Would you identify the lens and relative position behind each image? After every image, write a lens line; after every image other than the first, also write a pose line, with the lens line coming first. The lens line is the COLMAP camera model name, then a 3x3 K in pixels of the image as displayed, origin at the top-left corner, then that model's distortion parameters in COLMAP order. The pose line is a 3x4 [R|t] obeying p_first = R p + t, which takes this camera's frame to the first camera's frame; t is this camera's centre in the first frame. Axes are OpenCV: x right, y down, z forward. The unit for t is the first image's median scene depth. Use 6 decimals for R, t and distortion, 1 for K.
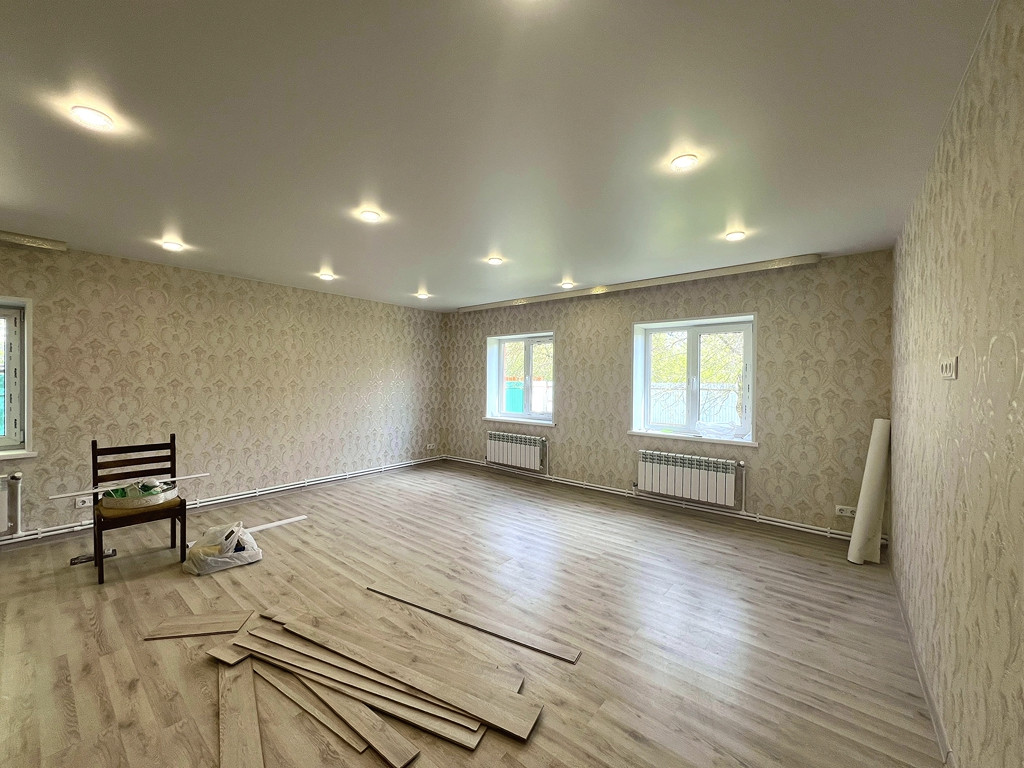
lens RADIAL K [[408.8, 0, 510.6], [0, 408.8, 384.6], [0, 0, 1]] dist [-0.000267, 0.000946]
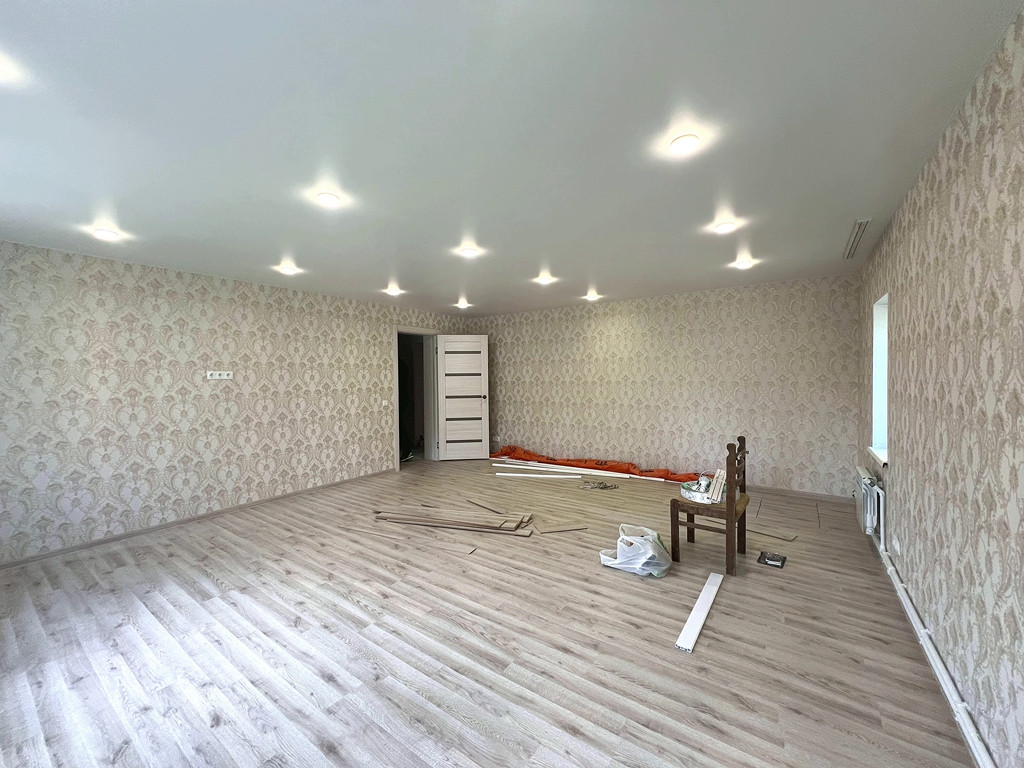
lens RADIAL K [[408.8, 0, 512.2], [0, 408.8, 378.4], [0, 0, 1]] dist [-0.000267, 0.000946]
pose [[-0.997299, 0.001991, -0.073417, -0.228256], [0.000470, 0.999785, 0.020723, -0.026825], [0.073442, 0.020633, -0.997086, 1.371393]]
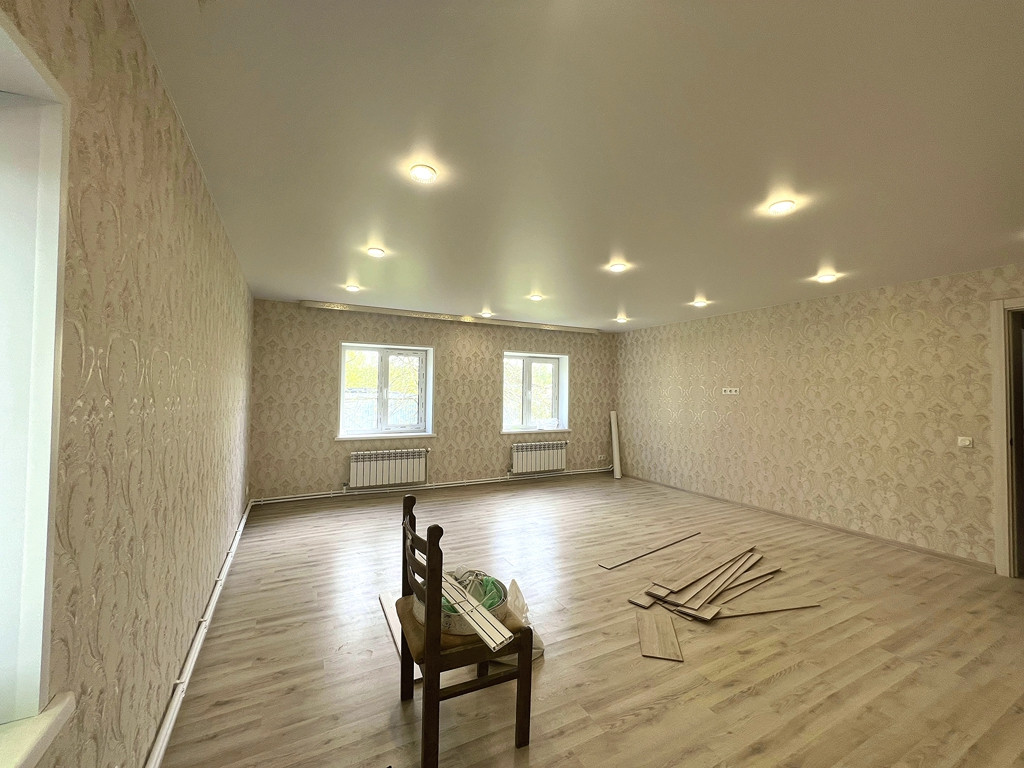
lens RADIAL K [[408.8, 0, 509.2], [0, 408.8, 380.2], [0, 0, 1]] dist [-0.000267, 0.000946]
pose [[0.392896, 0.022357, 0.919311, -0.978071], [0.005071, 0.999637, -0.026478, -0.018563], [-0.919569, 0.015065, 0.392640, 0.484358]]
